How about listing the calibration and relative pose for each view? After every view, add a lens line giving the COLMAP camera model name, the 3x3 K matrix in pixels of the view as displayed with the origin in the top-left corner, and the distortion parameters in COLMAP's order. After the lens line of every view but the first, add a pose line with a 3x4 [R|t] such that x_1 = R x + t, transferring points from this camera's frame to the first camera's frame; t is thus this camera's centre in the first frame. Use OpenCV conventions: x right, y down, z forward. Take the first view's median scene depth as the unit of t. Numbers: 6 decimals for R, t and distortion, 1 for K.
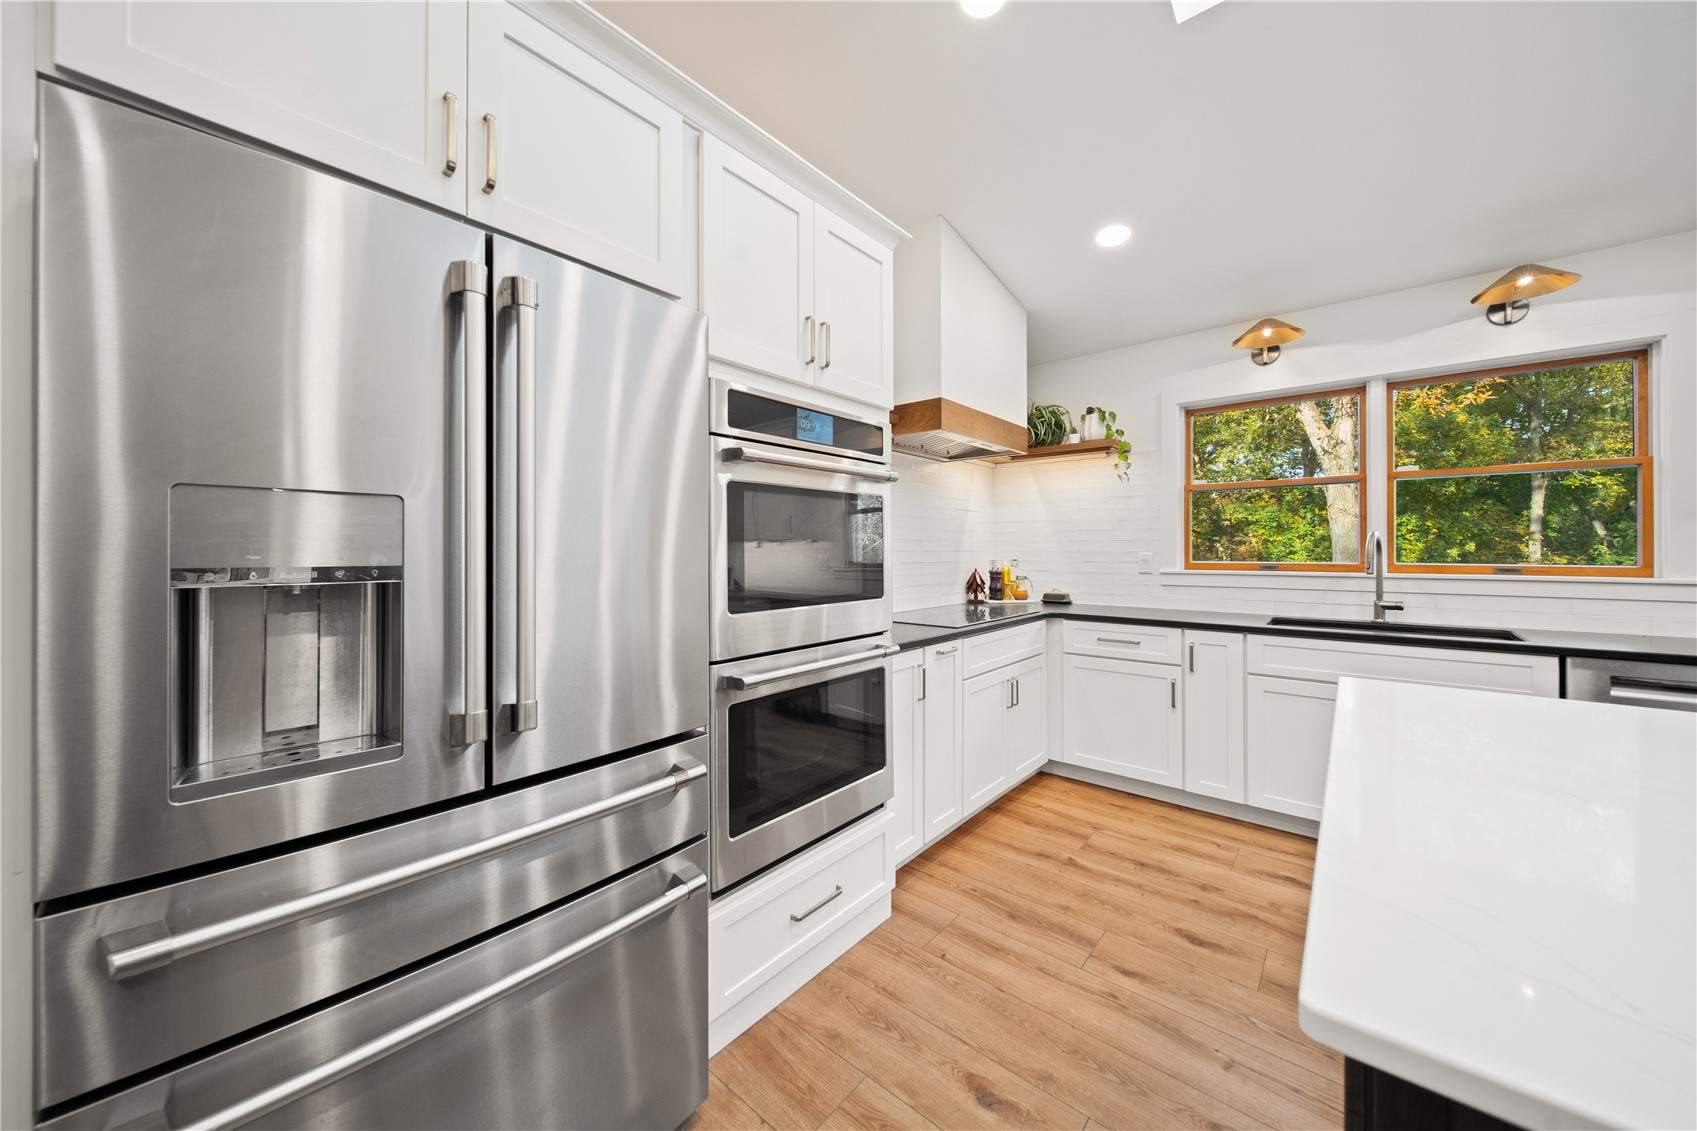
lens RADIAL K [[598.3, 0, 842.4], [0, 598.3, 547.4], [0, 0, 1]] dist [0.001462, -0.000333]
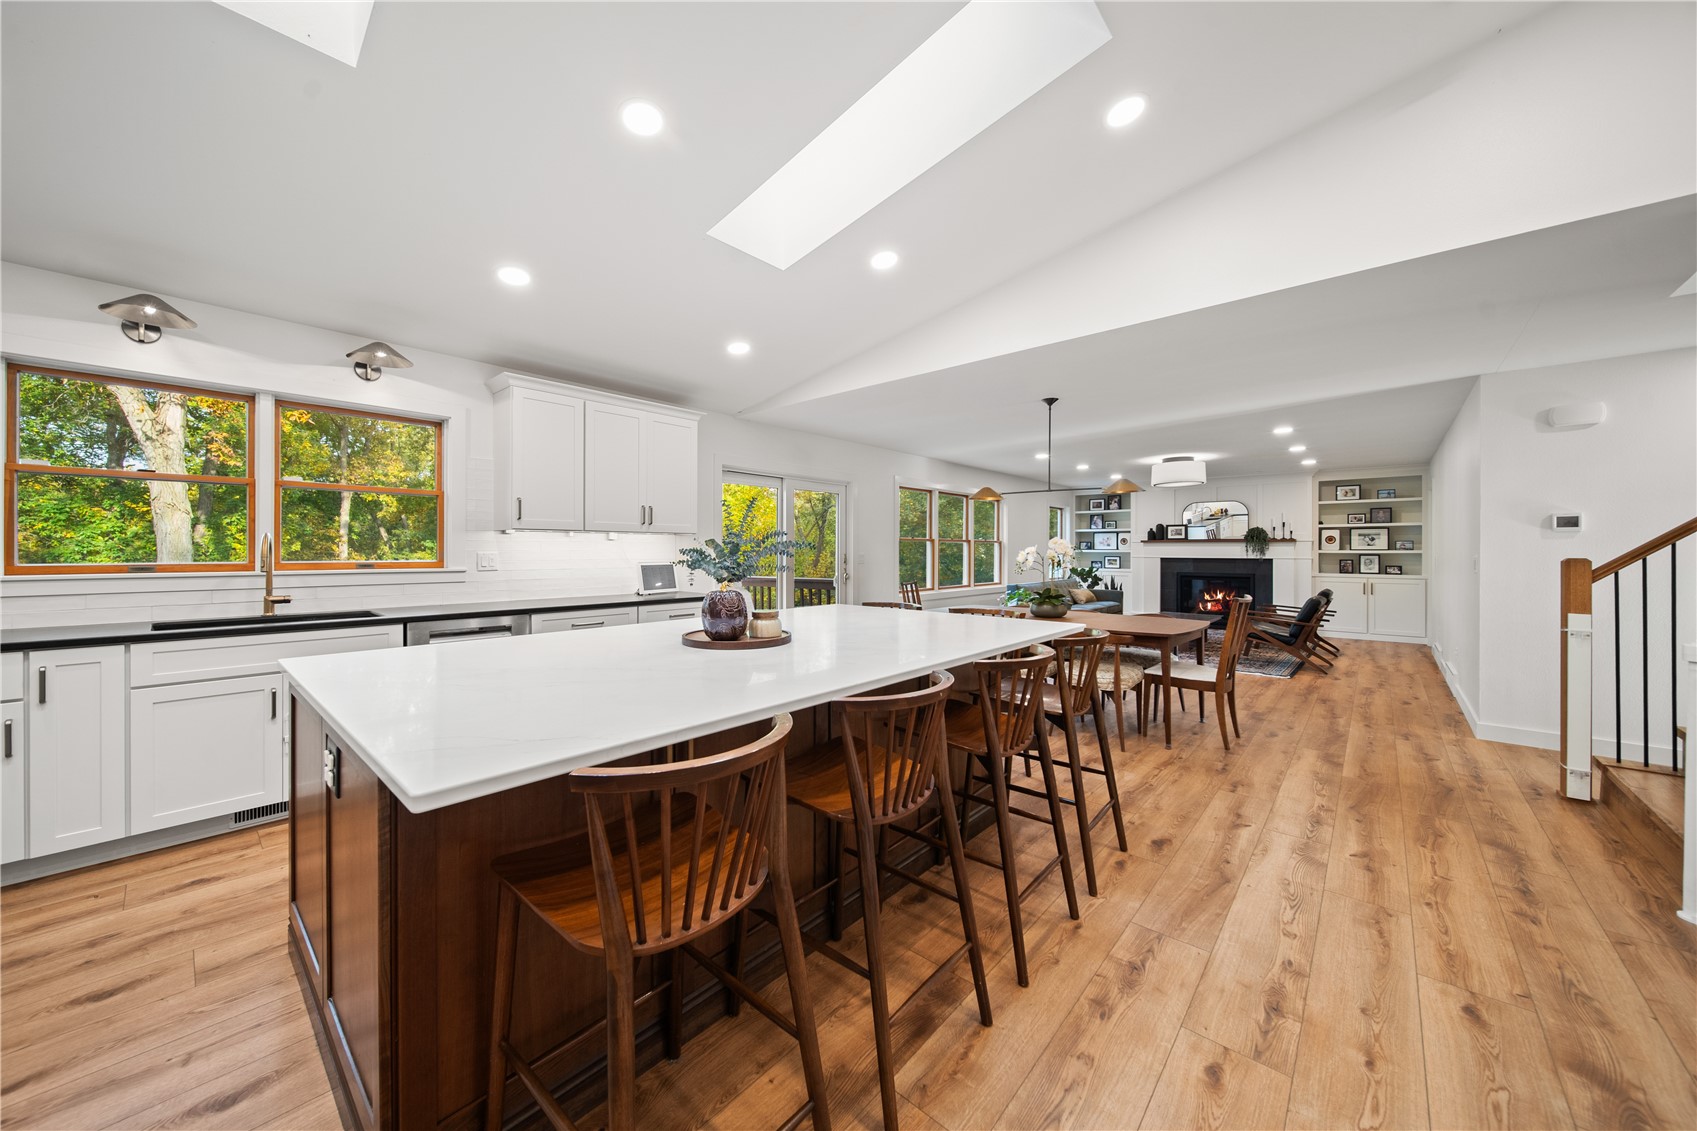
lens RADIAL K [[598.3, 0, 844.4], [0, 598.3, 551.5], [0, 0, 1]] dist [0.001462, -0.000333]
pose [[0.004688, -0.001437, 0.999988, -0.189768], [-0.006164, 0.999980, 0.001466, -0.000966], [-0.999970, -0.006171, 0.004679, -0.058228]]
